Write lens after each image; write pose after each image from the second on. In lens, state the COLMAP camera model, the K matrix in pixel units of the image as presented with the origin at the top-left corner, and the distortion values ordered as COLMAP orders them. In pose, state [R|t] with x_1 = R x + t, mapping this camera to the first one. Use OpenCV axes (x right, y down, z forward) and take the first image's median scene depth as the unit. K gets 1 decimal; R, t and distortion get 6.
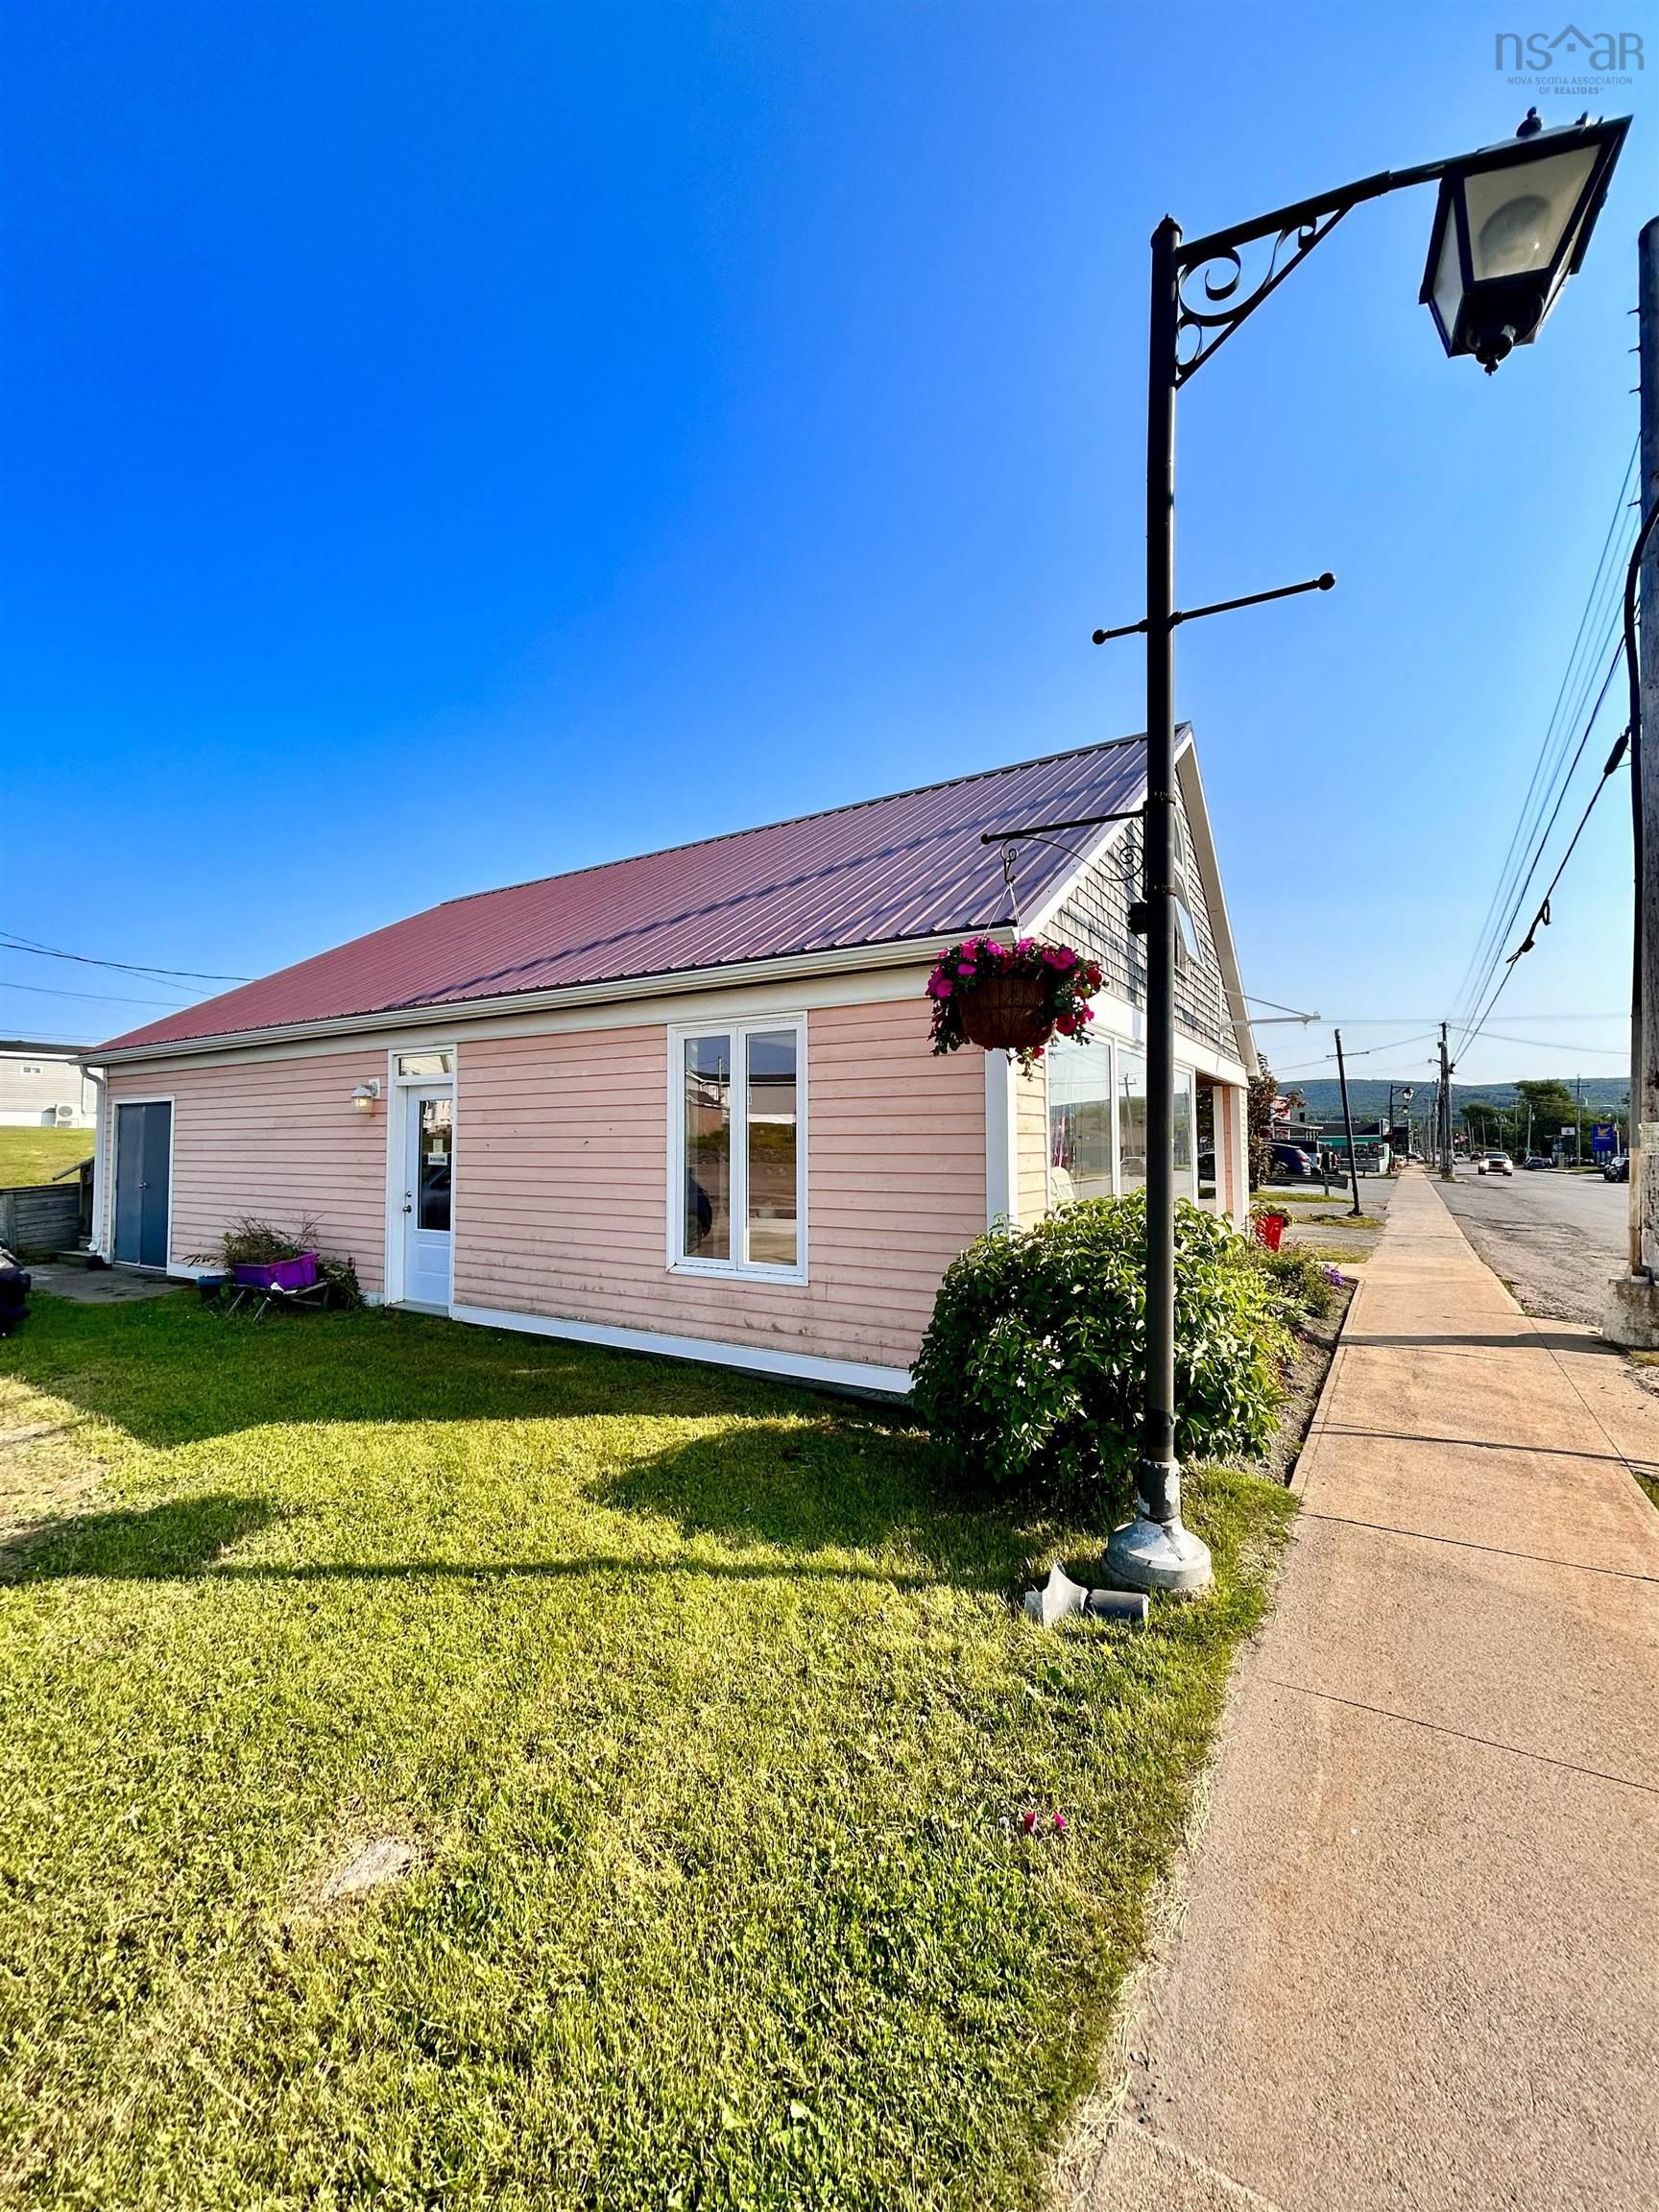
lens RADIAL K [[887.6, 0, 826.3], [0, 887.6, 1105.1], [0, 0, 1]] dist [0.000304, 0.000002]
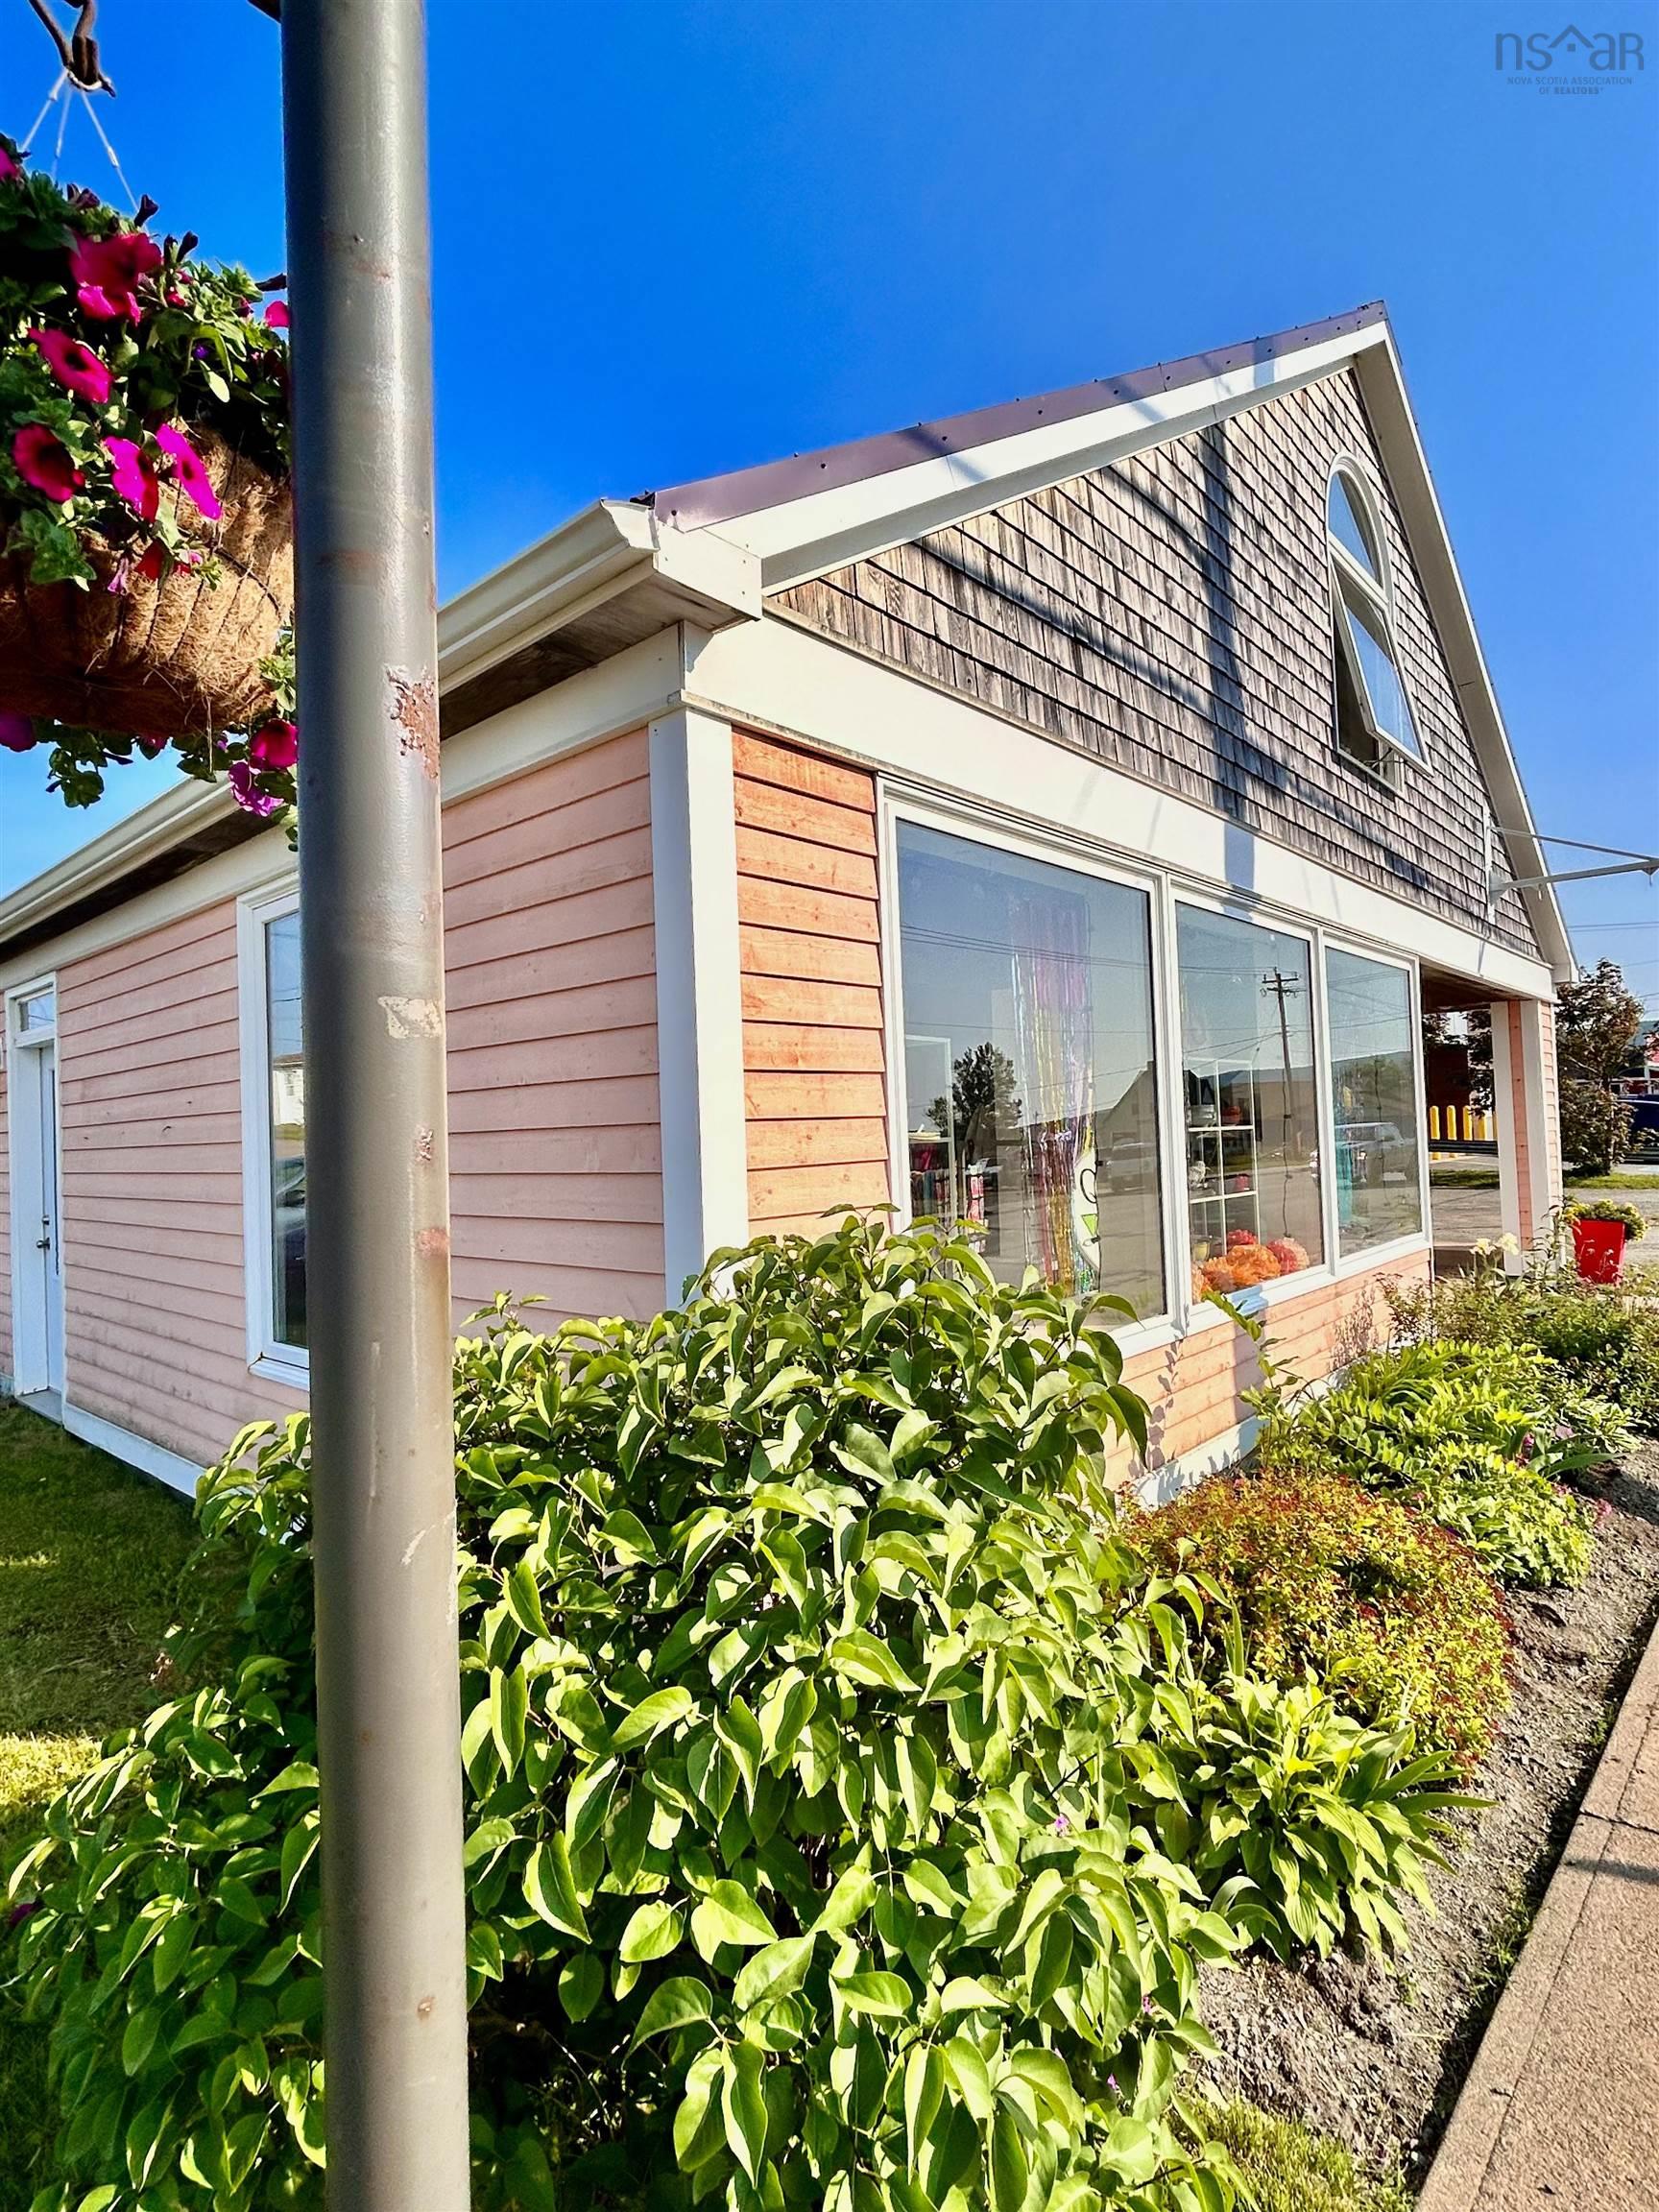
lens RADIAL K [[1112.4, 0, 832.6], [0, 1112.4, 1108.5], [0, 0, 1]] dist [0.000507, 0.000226]
pose [[0.984528, -0.034420, -0.171813, 0.214718], [0.038933, 0.998978, 0.022965, 0.024836], [0.170847, -0.029299, 0.984862, 0.322442]]
